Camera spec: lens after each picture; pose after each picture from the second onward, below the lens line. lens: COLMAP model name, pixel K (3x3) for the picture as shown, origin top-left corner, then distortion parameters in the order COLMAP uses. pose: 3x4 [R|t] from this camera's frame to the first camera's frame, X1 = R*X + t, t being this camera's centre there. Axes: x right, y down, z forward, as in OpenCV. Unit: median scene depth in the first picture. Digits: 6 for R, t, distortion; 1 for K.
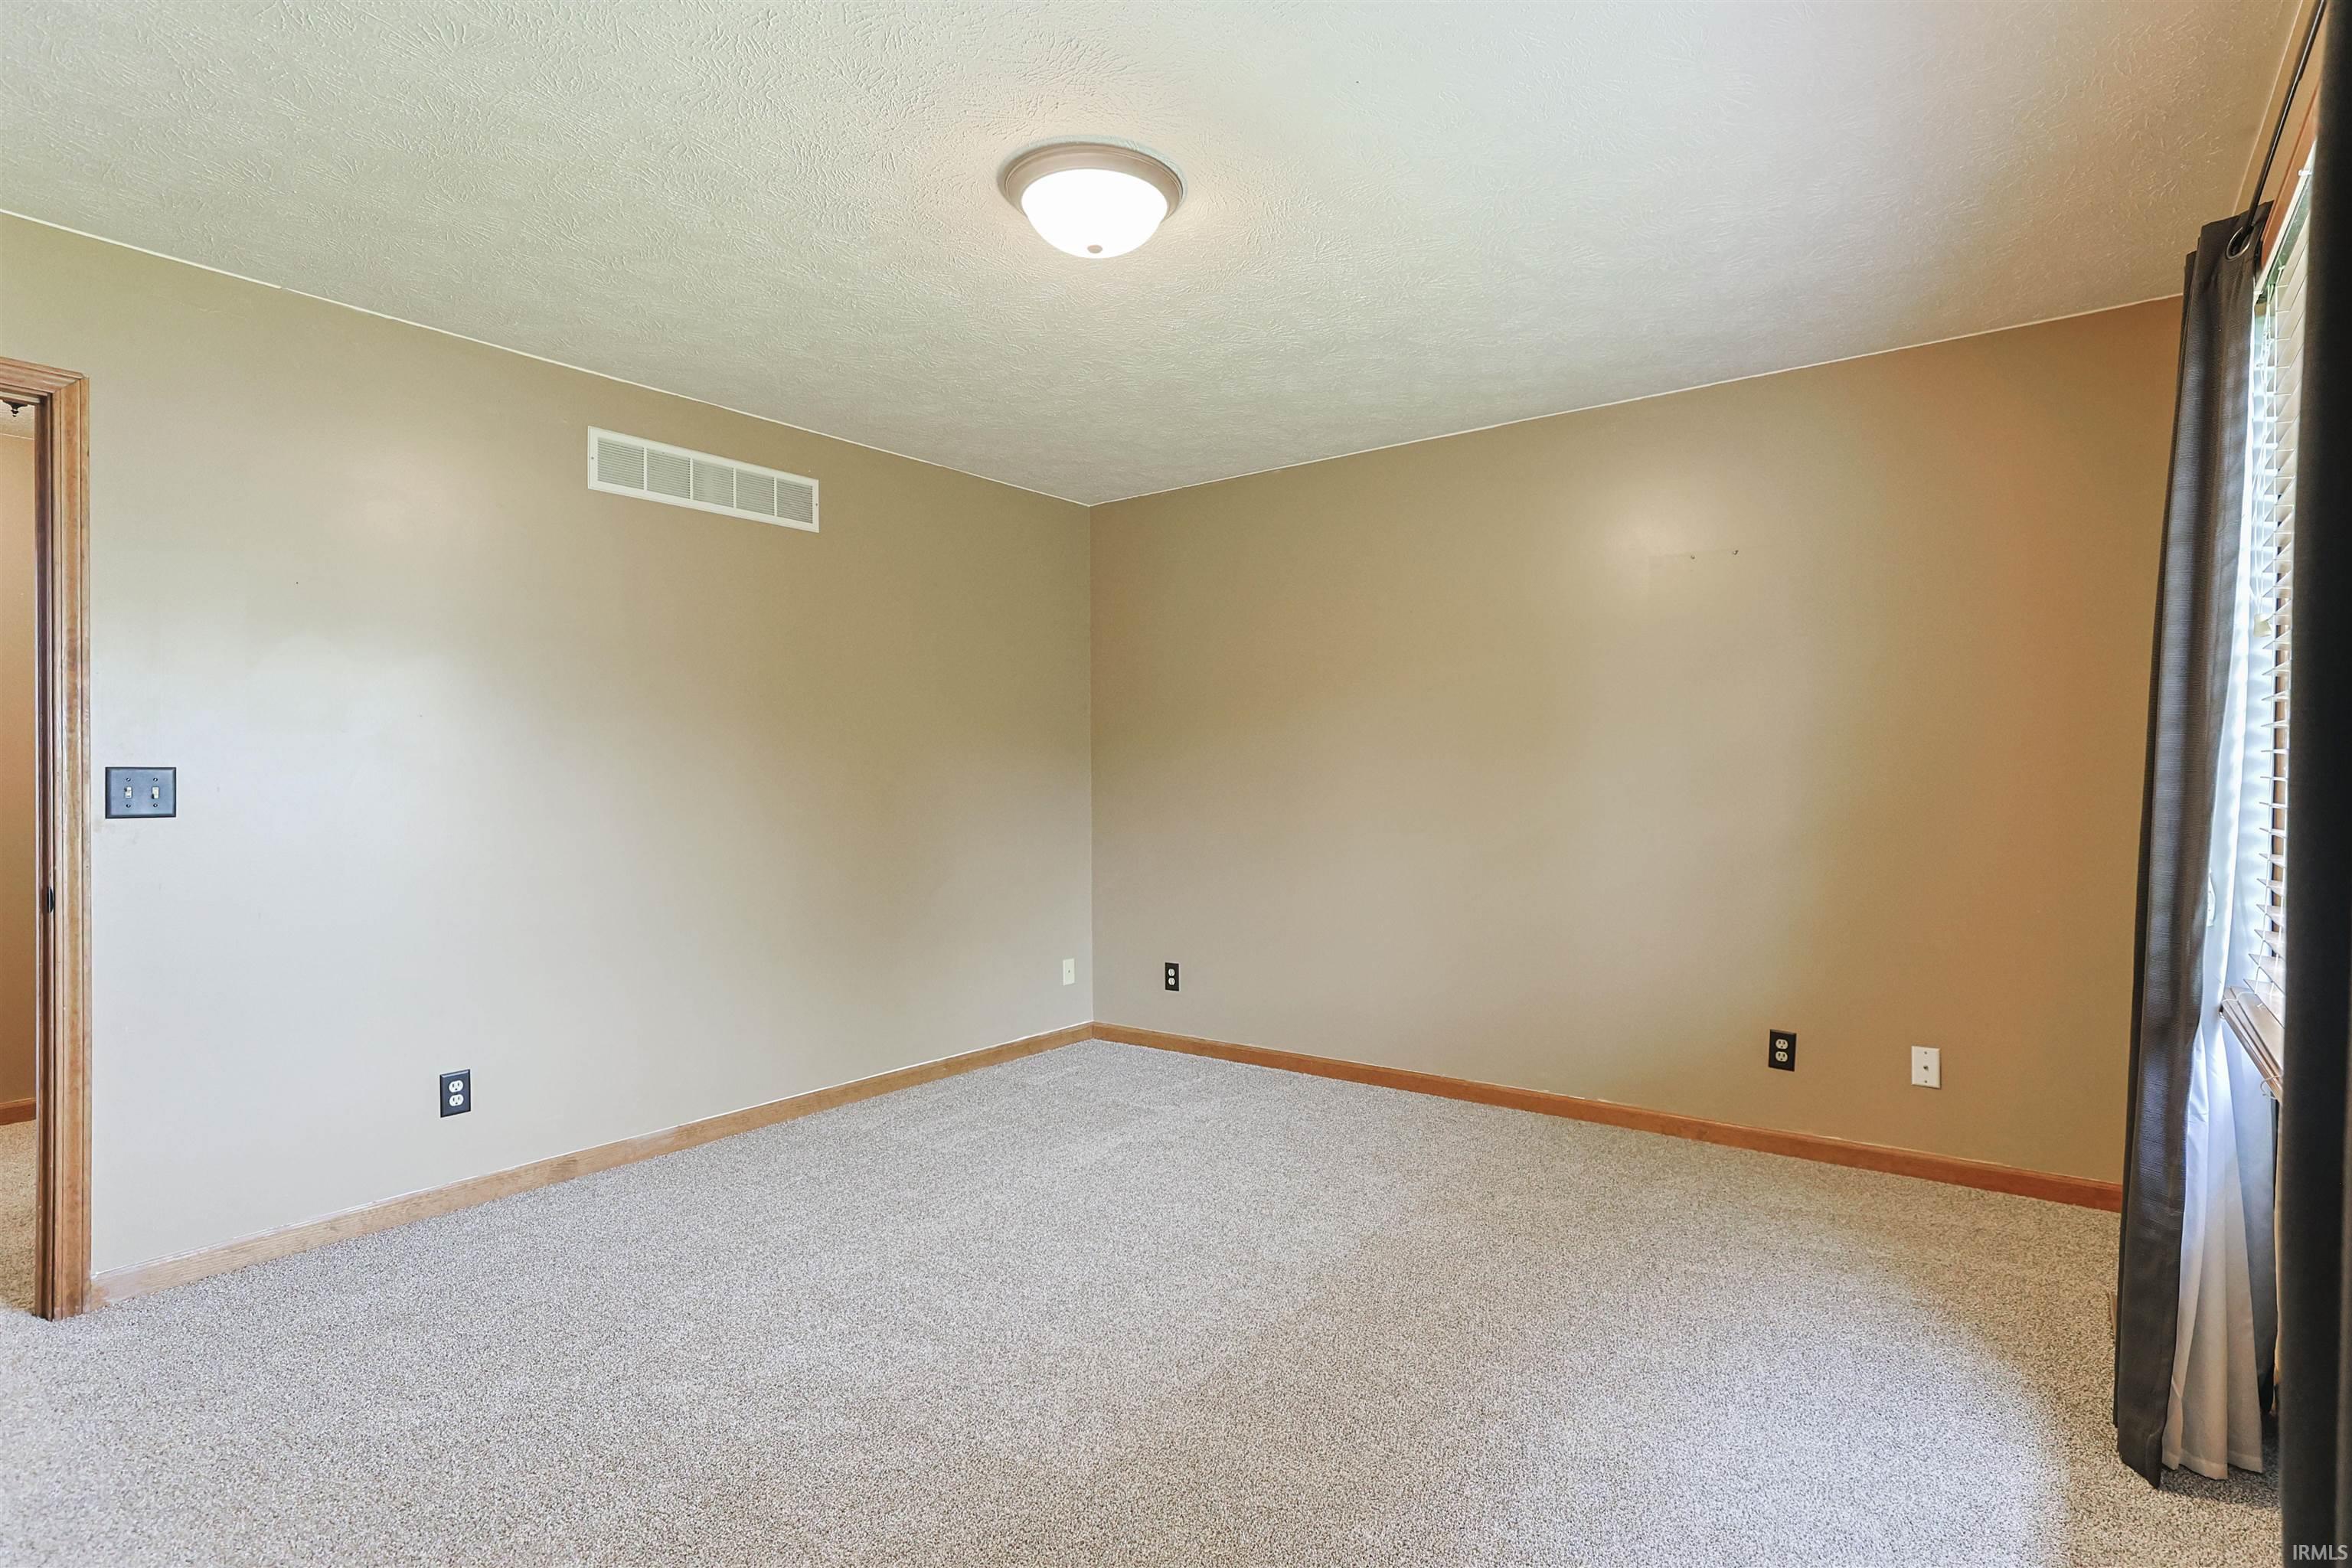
lens RADIAL K [[1118.5, 0, 1203.3], [0, 1118.5, 776.5], [0, 0, 1]] dist [-0.017392, 0.000414]
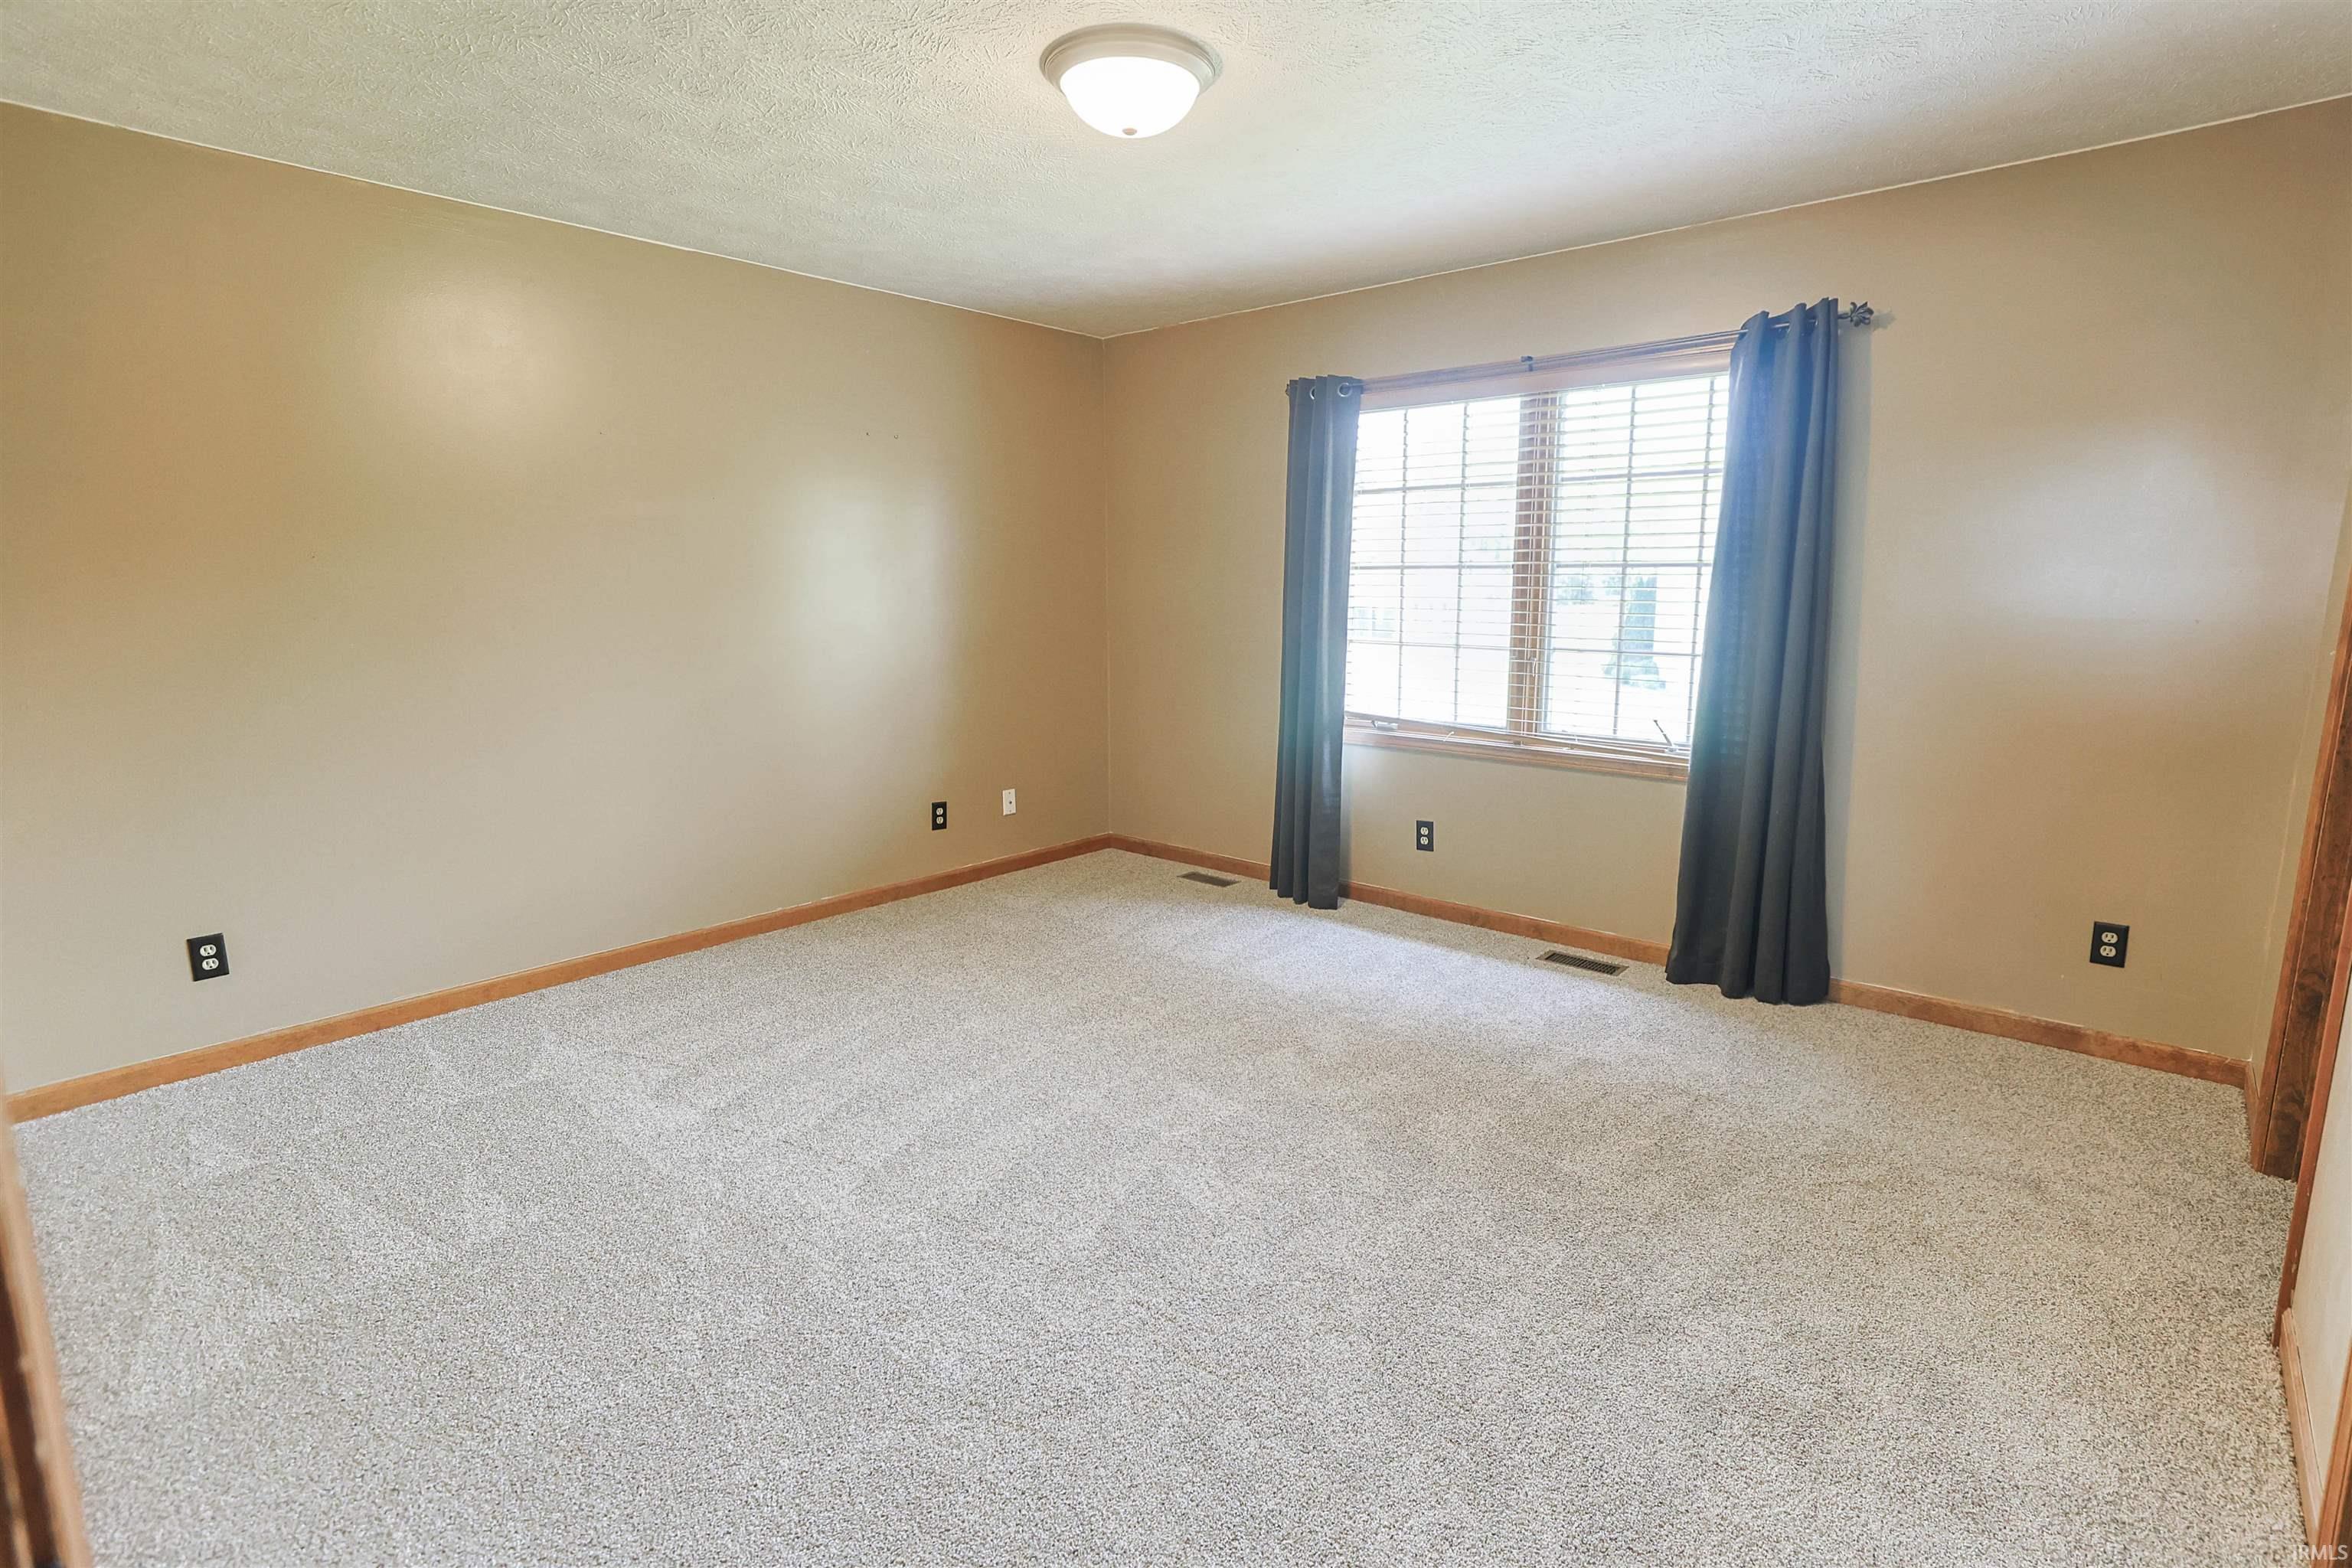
lens RADIAL K [[1118.5, 0, 1203.3], [0, 1118.5, 776.5], [0, 0, 1]] dist [-0.017392, 0.000414]
pose [[0.116861, -0.178221, 0.977026, -0.768875], [0.002739, 0.983821, 0.179133, -0.050179], [-0.993145, -0.018257, 0.115458, 0.493566]]
